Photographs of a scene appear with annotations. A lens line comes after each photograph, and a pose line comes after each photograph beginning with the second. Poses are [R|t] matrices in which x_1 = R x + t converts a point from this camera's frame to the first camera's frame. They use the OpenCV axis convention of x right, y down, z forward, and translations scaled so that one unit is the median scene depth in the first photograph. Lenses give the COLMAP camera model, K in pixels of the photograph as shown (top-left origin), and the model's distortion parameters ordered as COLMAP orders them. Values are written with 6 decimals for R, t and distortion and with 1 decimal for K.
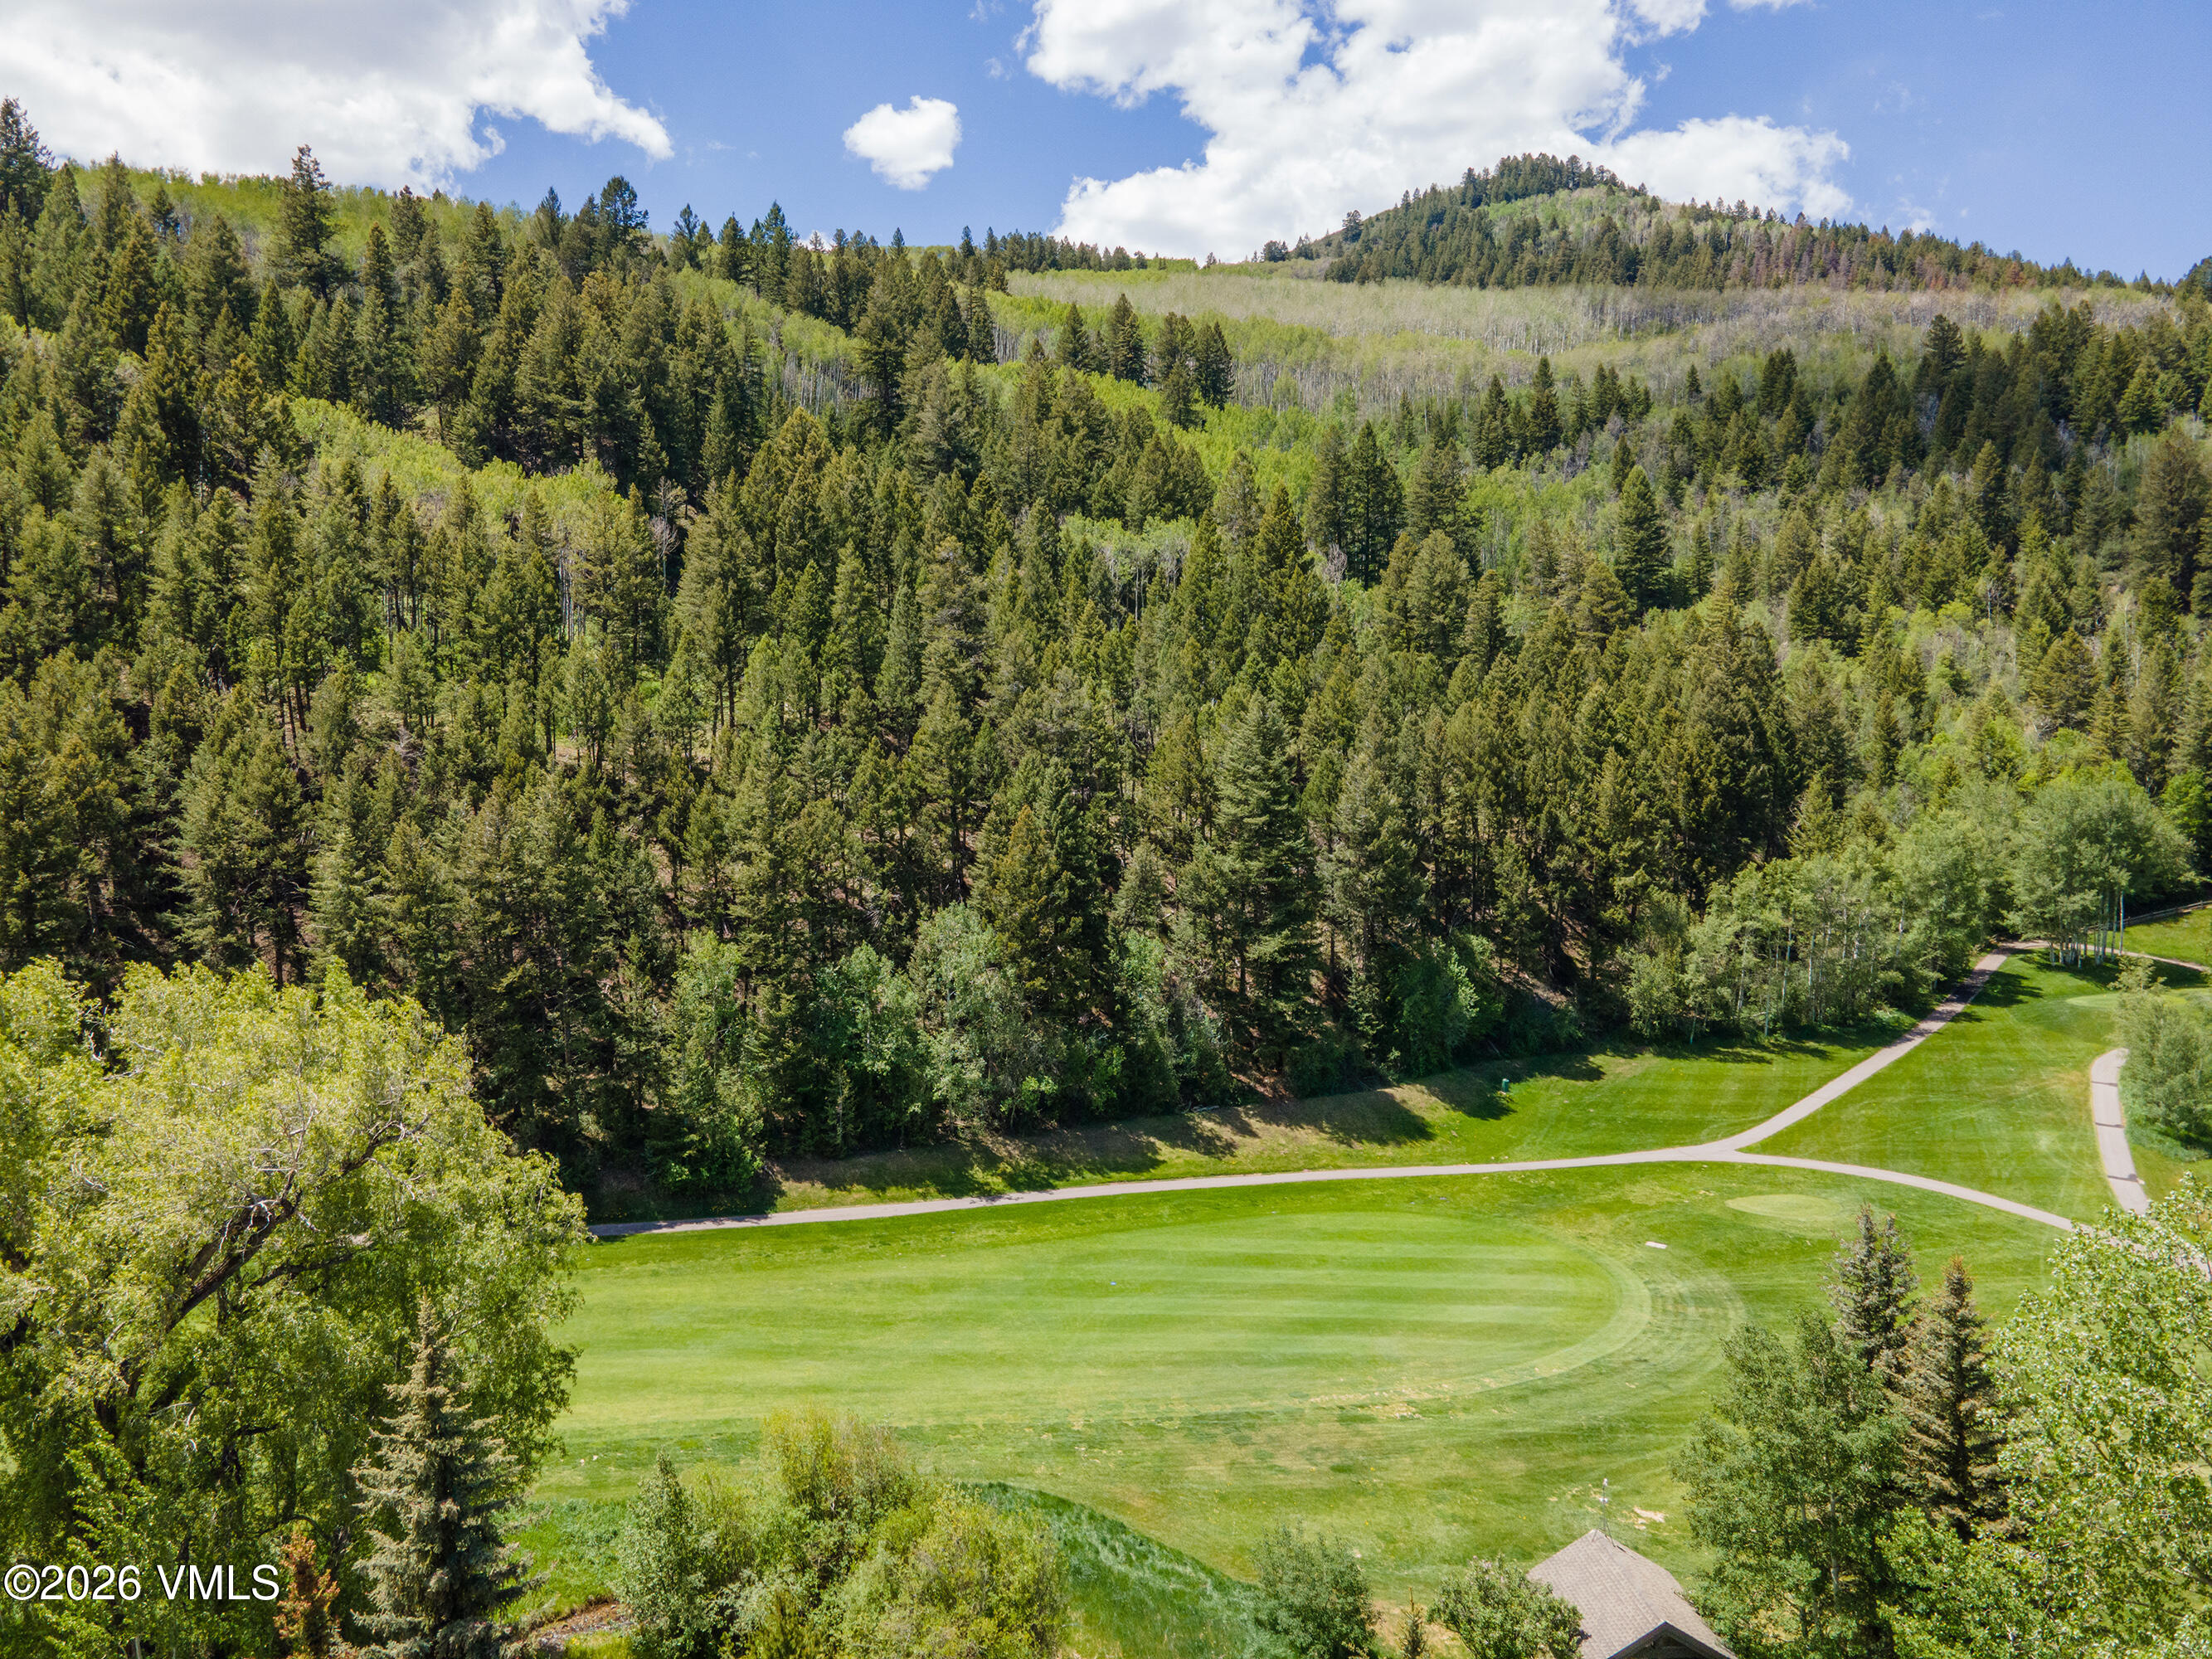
lens RADIAL K [[1603.5, 0, 1106.0], [0, 1603.5, 829.5], [0, 0, 1]] dist [0.007964, 0.069840]
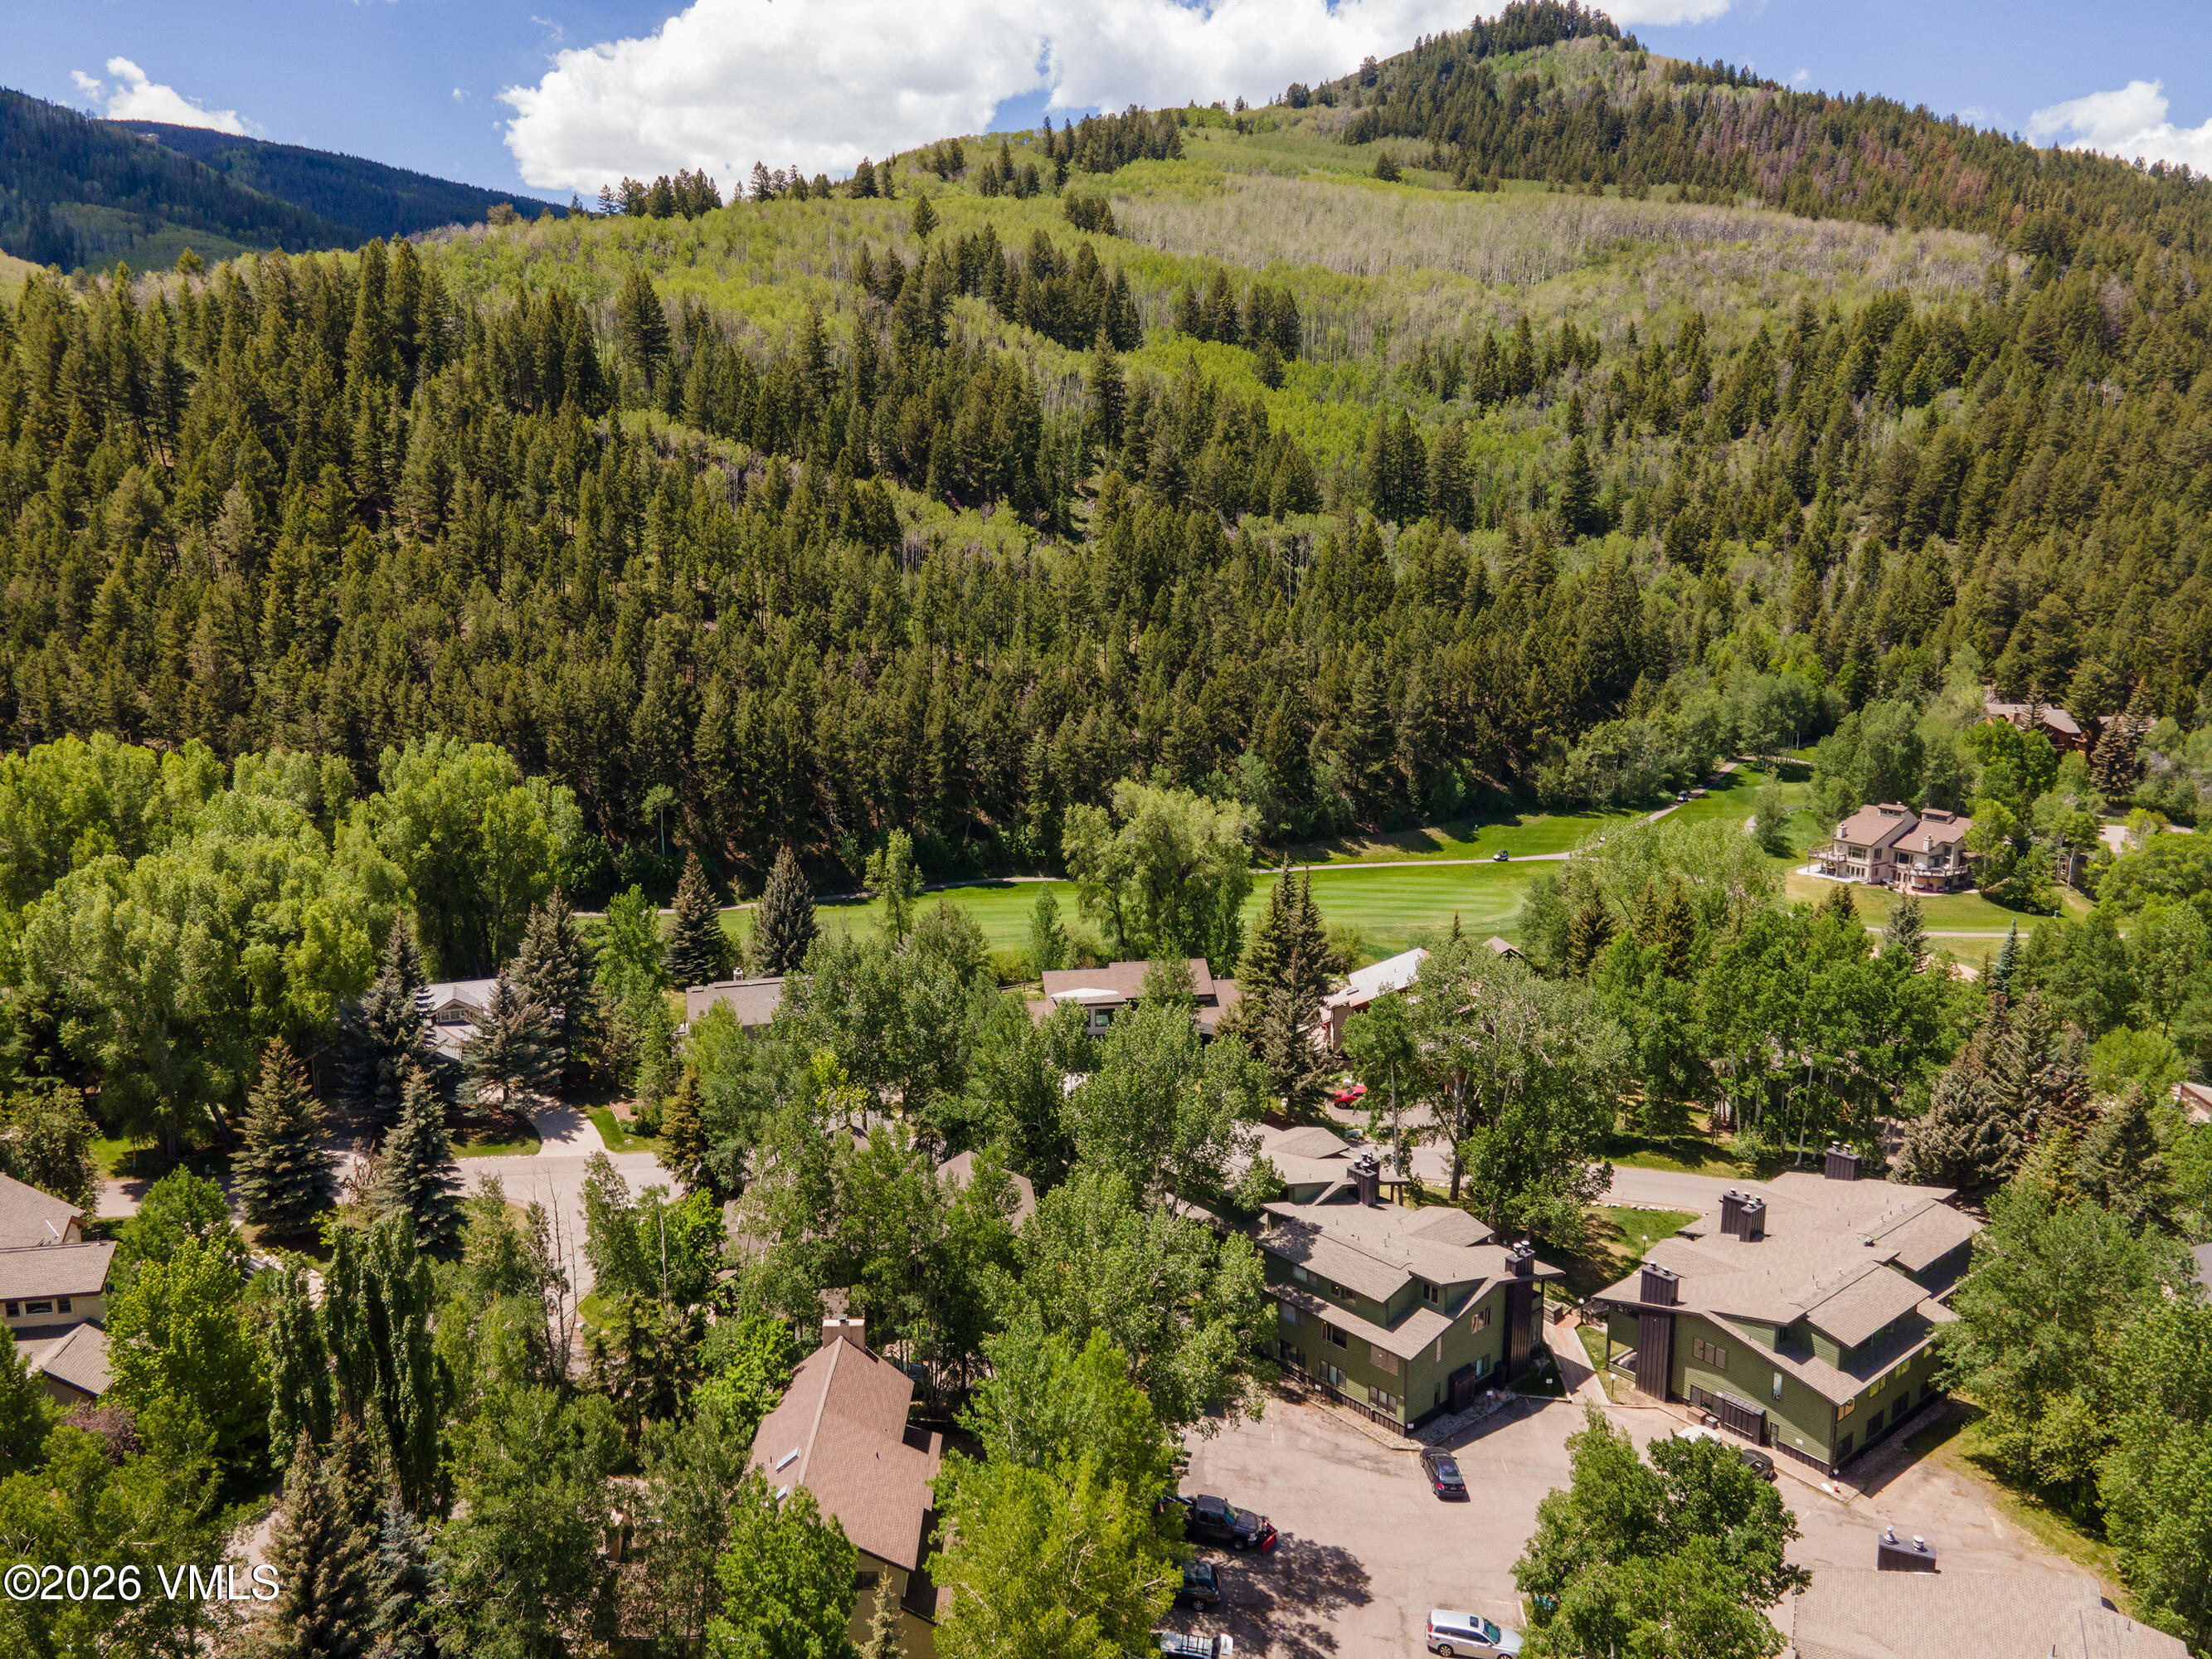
lens RADIAL K [[1603.5, 0, 1106.0], [0, 1603.5, 829.5], [0, 0, 1]] dist [0.007964, 0.069840]
pose [[0.999909, 0.001632, 0.013393, -0.131052], [-0.003558, 0.989406, 0.145132, -0.070955], [-0.013014, -0.145167, 0.989322, -0.531128]]
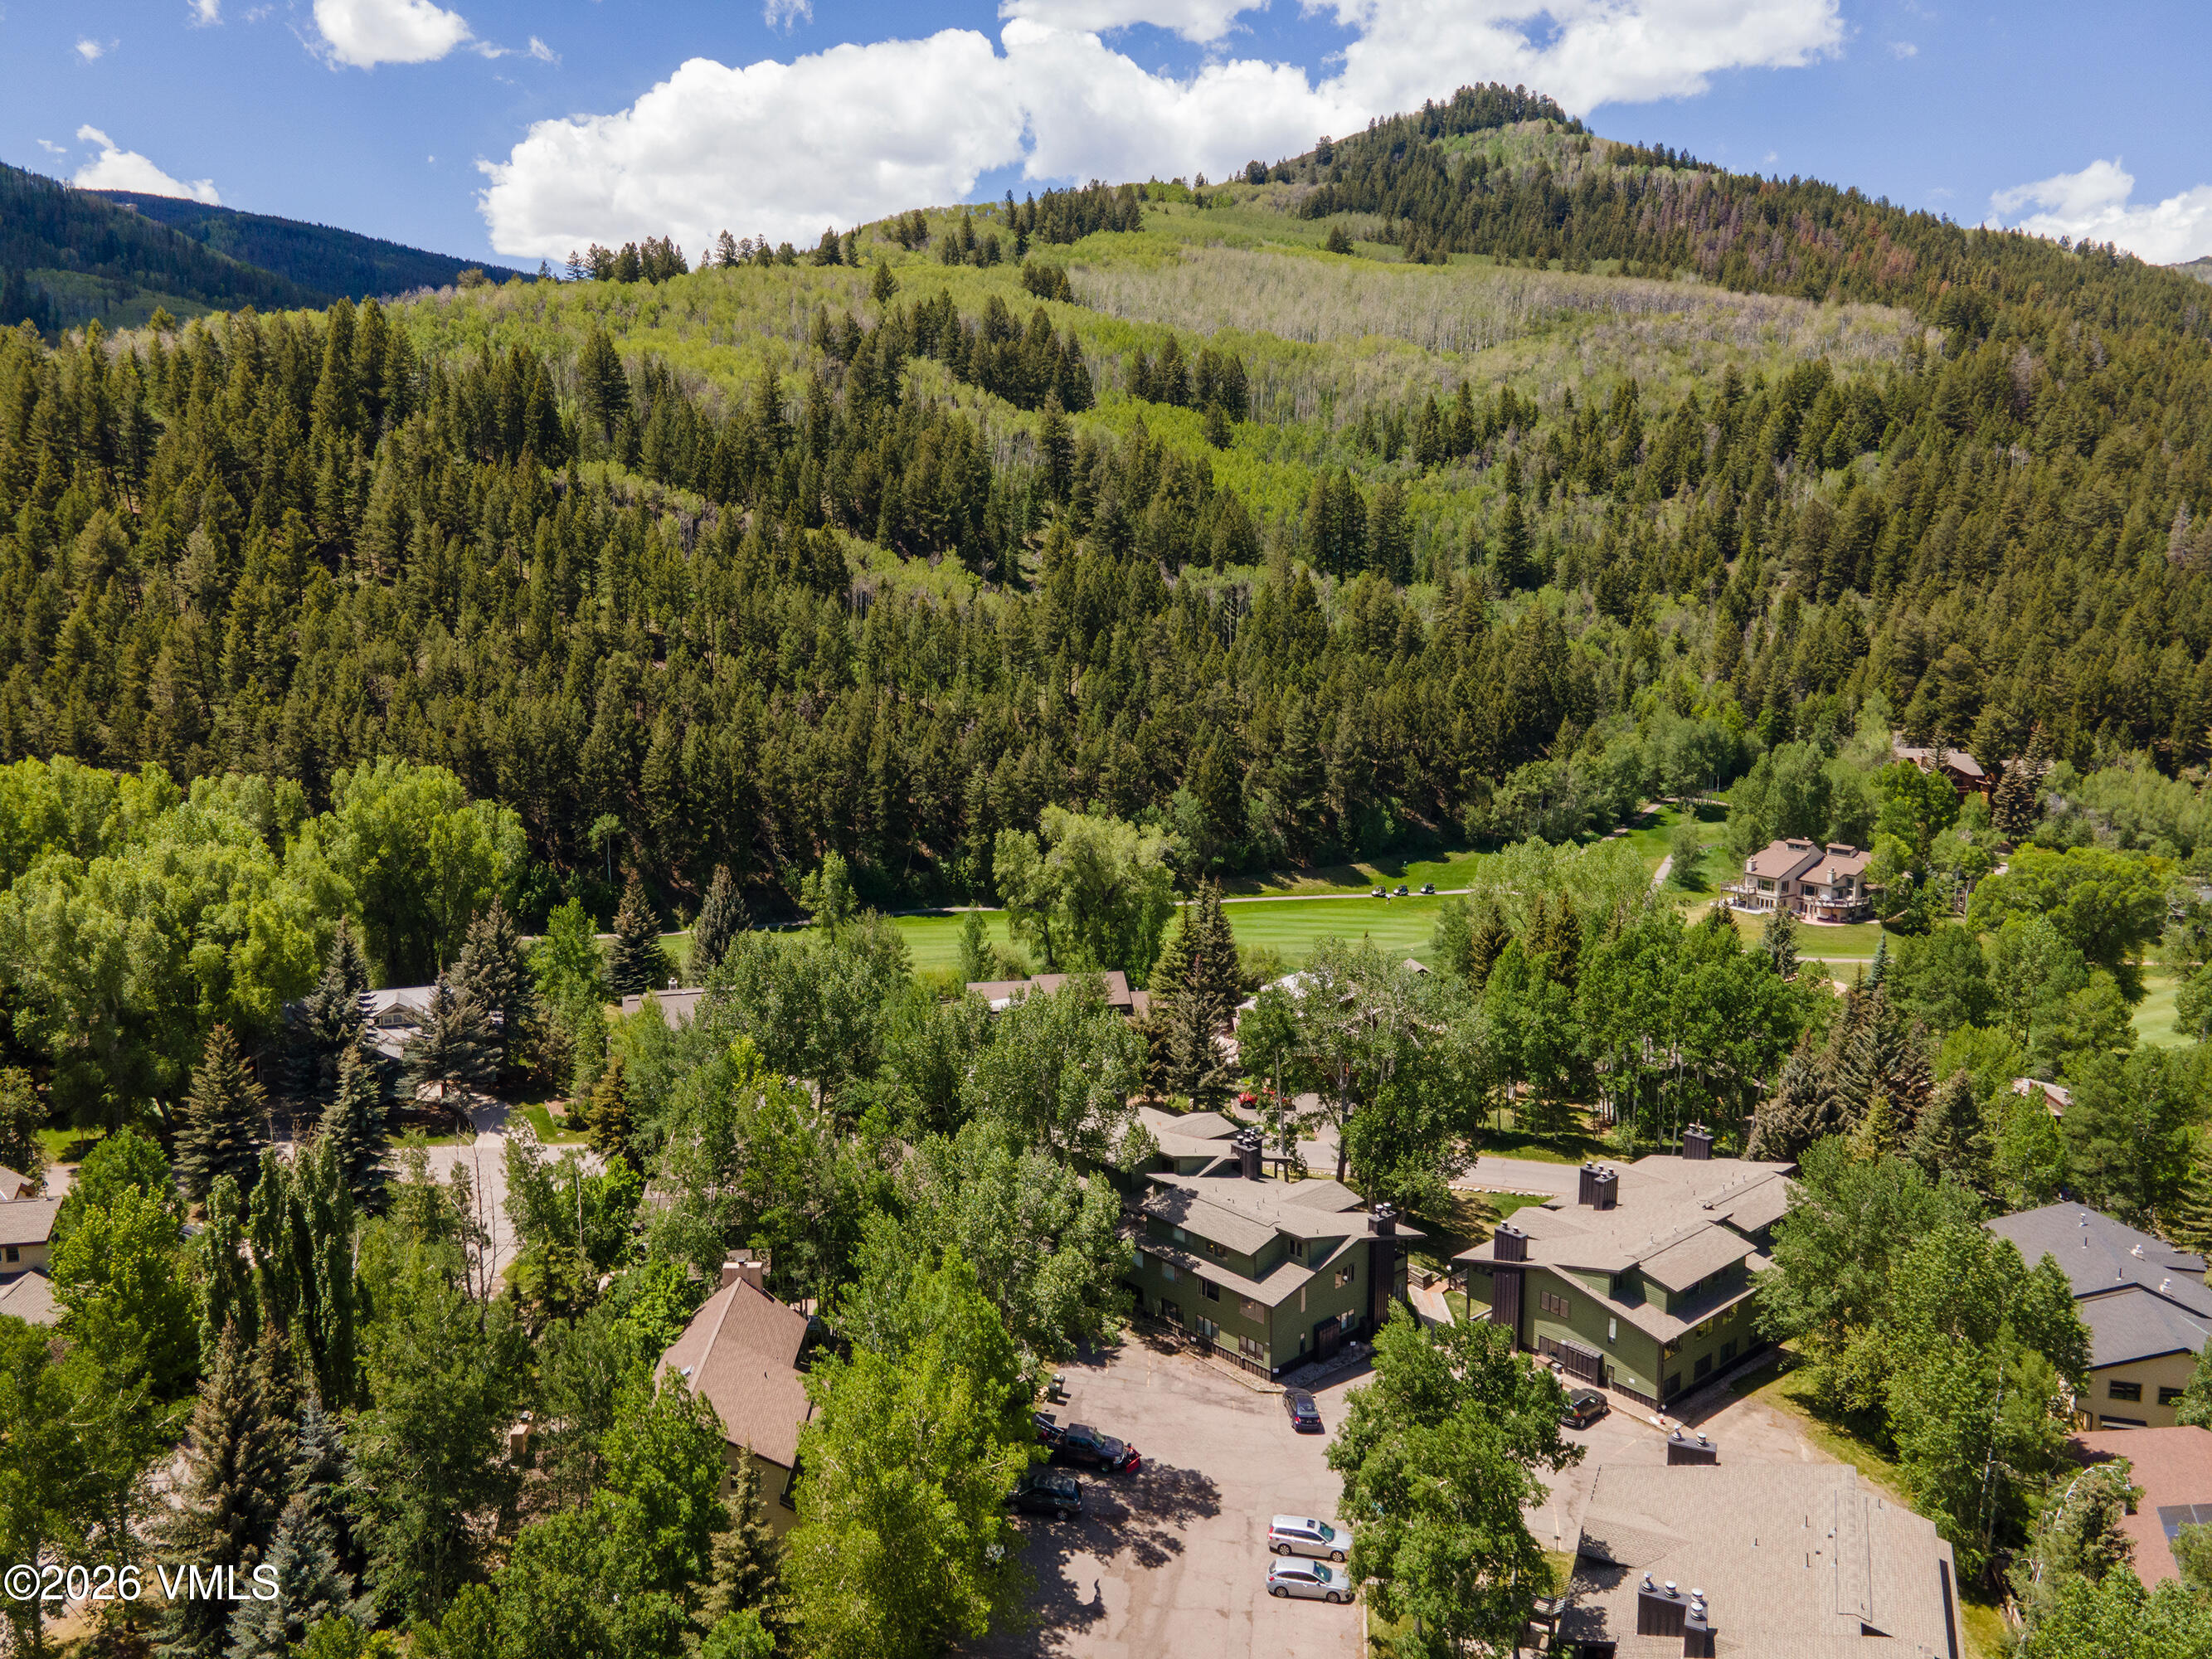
lens RADIAL K [[1603.5, 0, 1106.0], [0, 1603.5, 829.5], [0, 0, 1]] dist [0.007964, 0.069840]
pose [[0.999541, 0.002083, 0.030210, -0.111011], [-0.005253, 0.994434, 0.105231, -0.057359], [-0.029822, -0.105341, 0.993989, -0.565056]]
